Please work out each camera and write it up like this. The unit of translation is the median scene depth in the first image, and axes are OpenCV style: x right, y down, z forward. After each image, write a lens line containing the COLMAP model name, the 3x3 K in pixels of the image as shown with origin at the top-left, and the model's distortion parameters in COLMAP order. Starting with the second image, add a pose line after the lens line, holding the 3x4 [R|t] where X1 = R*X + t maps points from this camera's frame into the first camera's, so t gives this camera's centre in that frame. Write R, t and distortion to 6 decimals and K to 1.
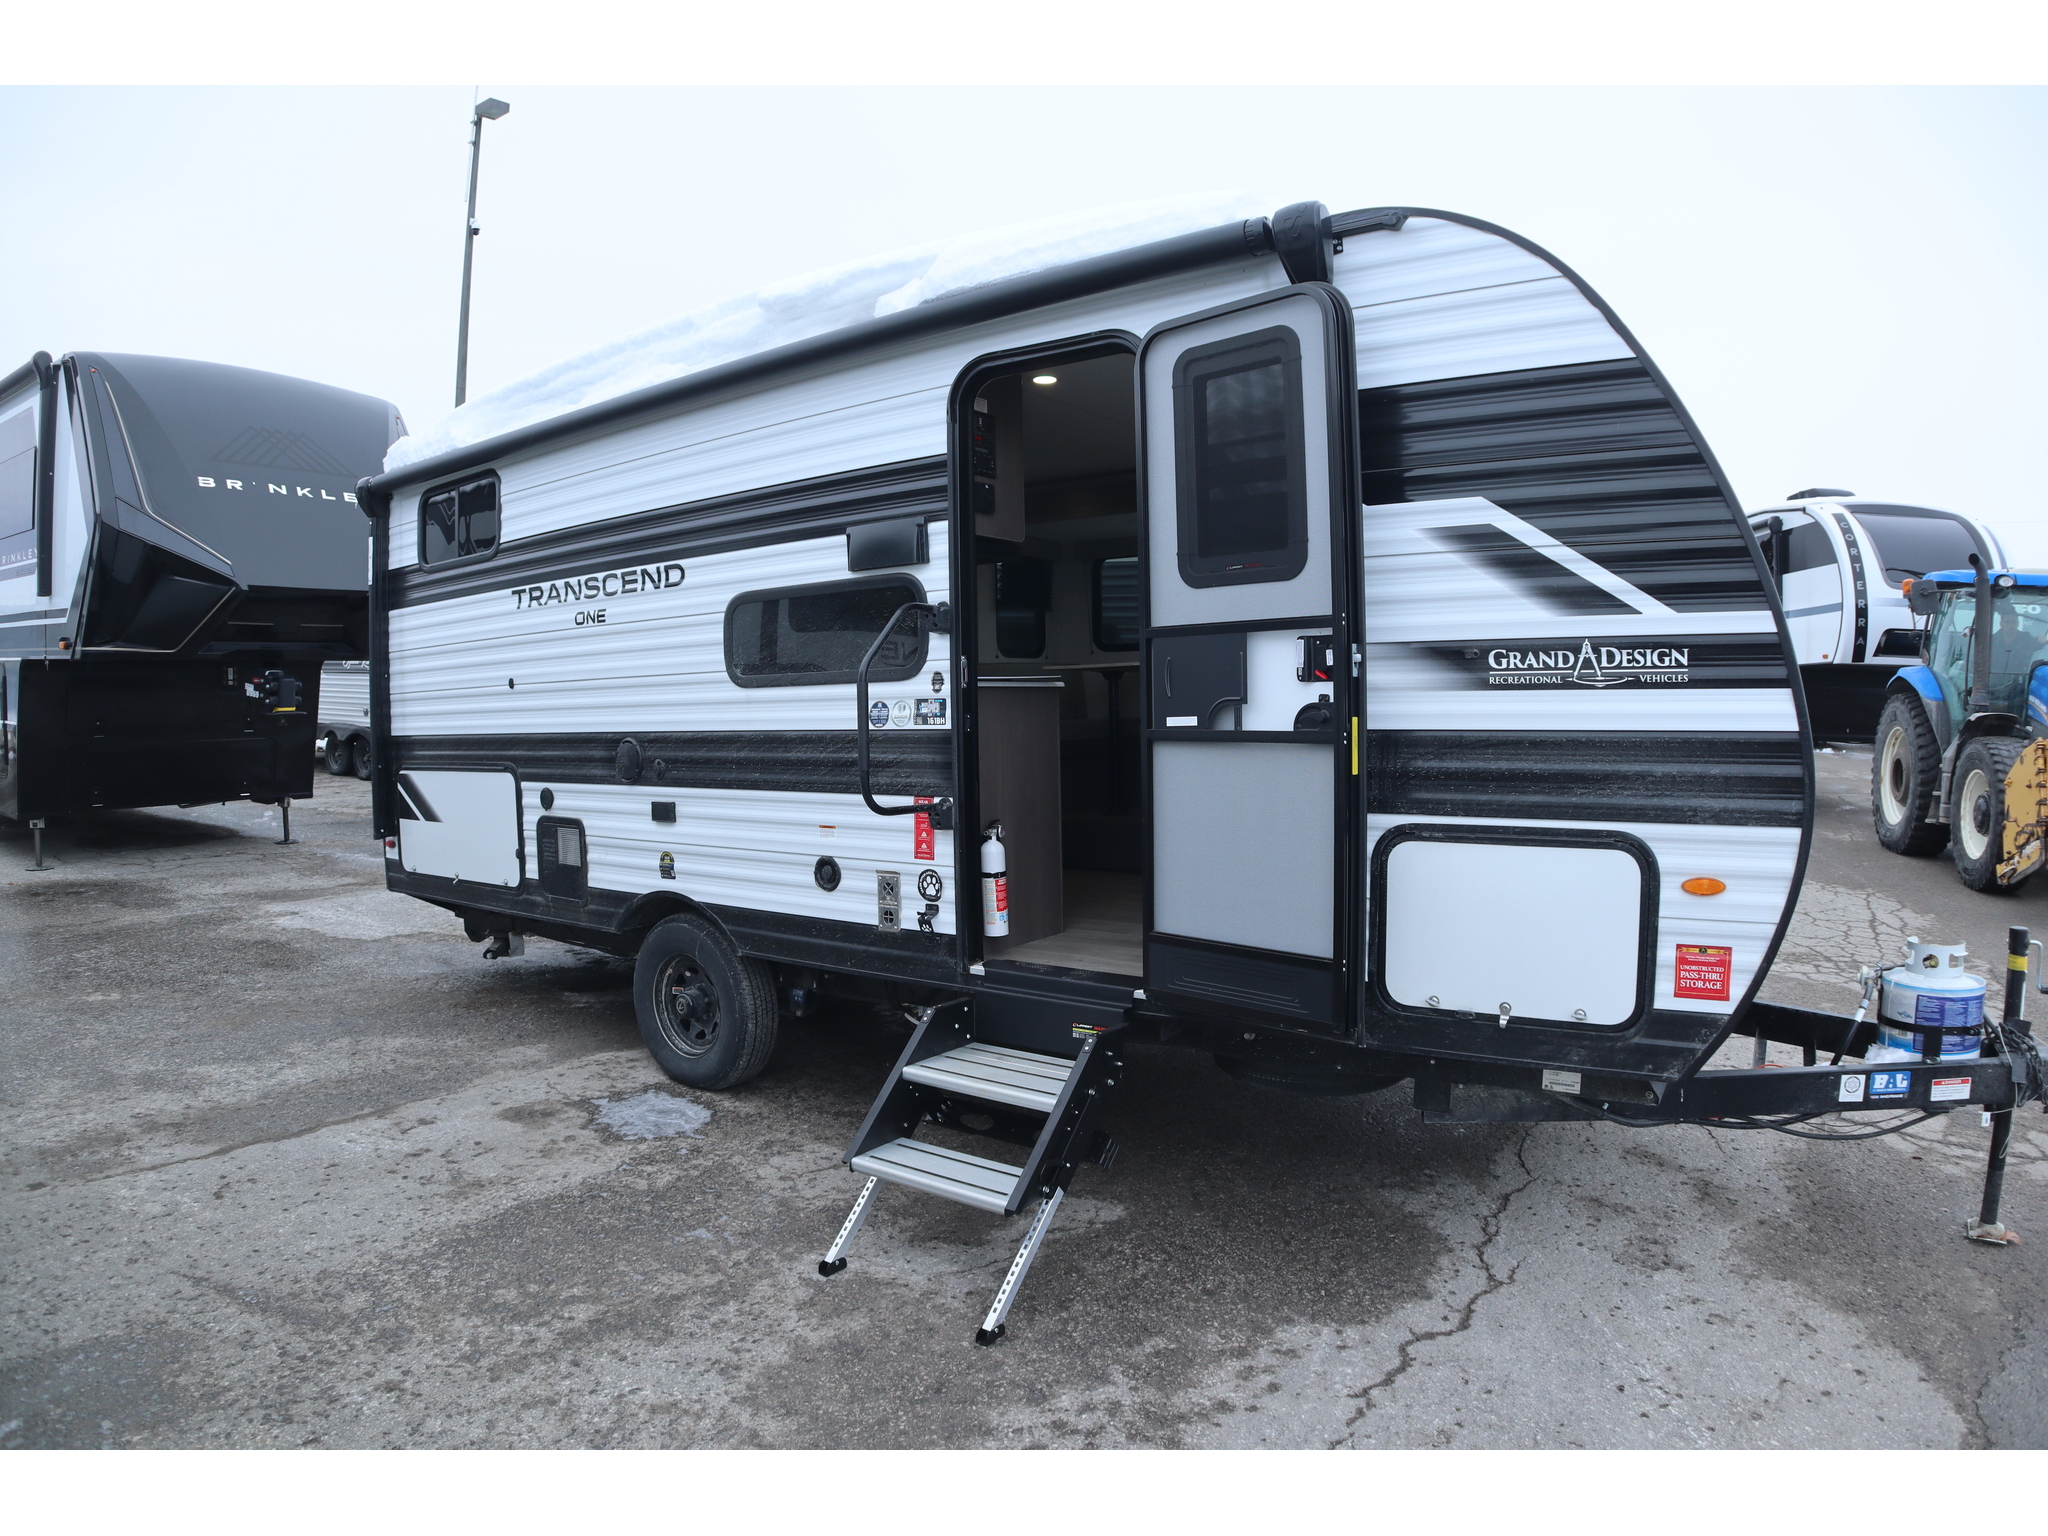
lens RADIAL K [[1224.6, 0, 1024.0], [0, 1224.6, 768.0], [0, 0, 1]] dist [-0.200098, 0.045418]
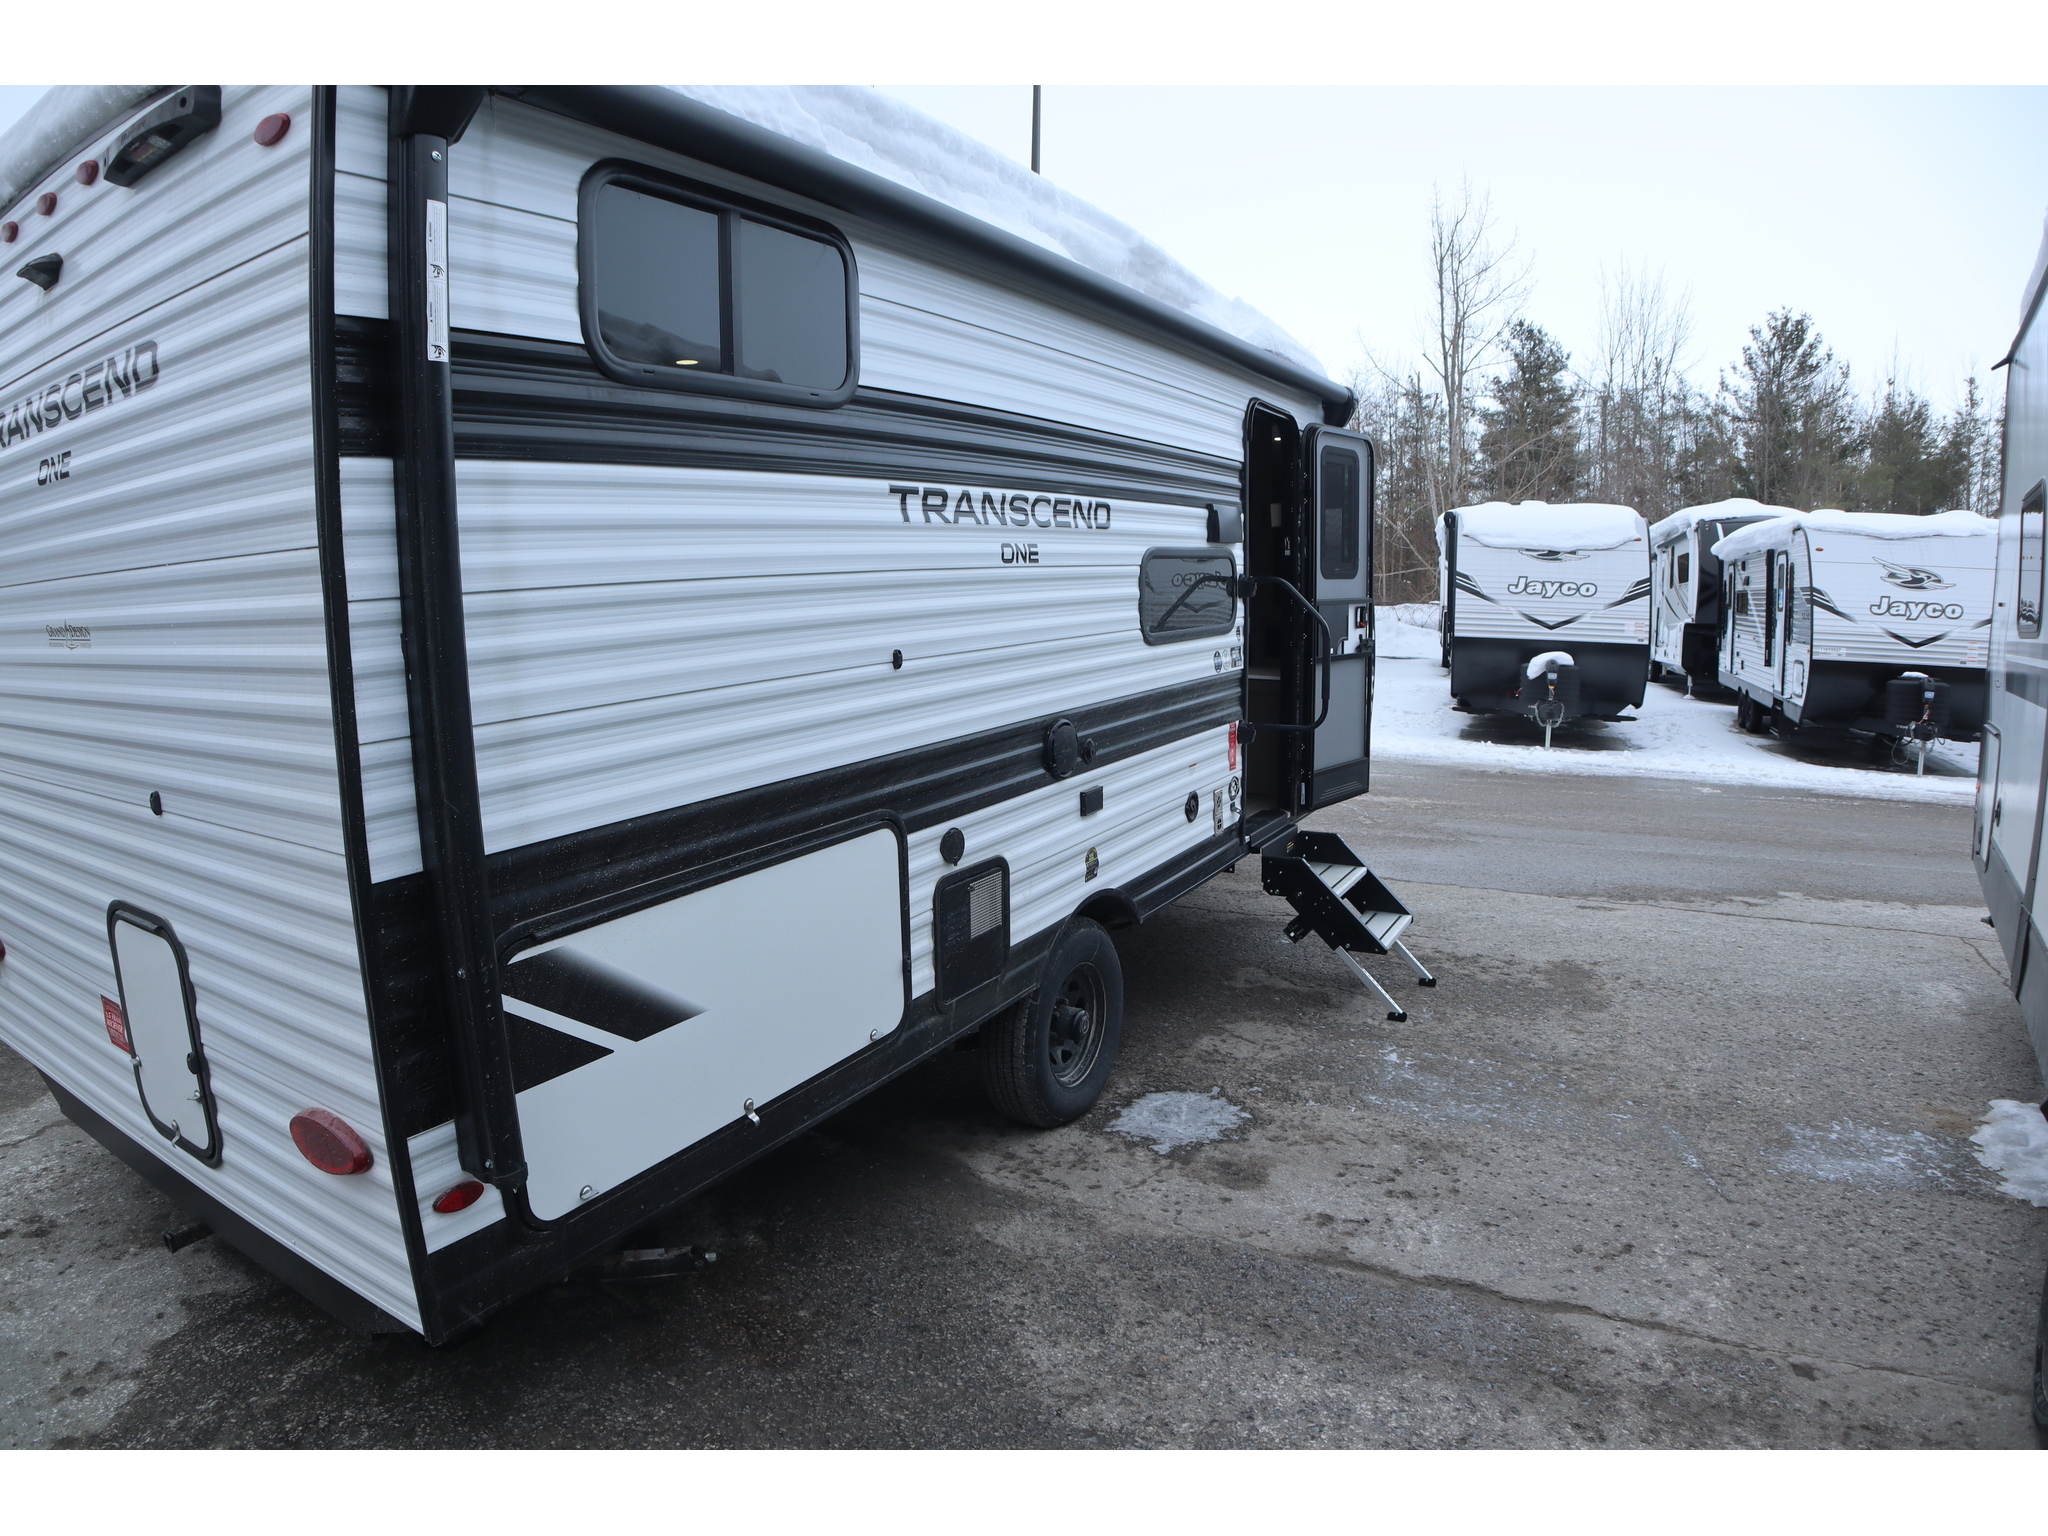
lens RADIAL K [[1224.6, 0, 1024.0], [0, 1224.6, 768.0], [0, 0, 1]] dist [-0.200098, 0.045418]
pose [[-0.107437, -0.142466, 0.983951, -1.029579], [0.065981, 0.986476, 0.150037, -0.106067], [-0.992020, 0.081042, -0.096584, 1.035629]]
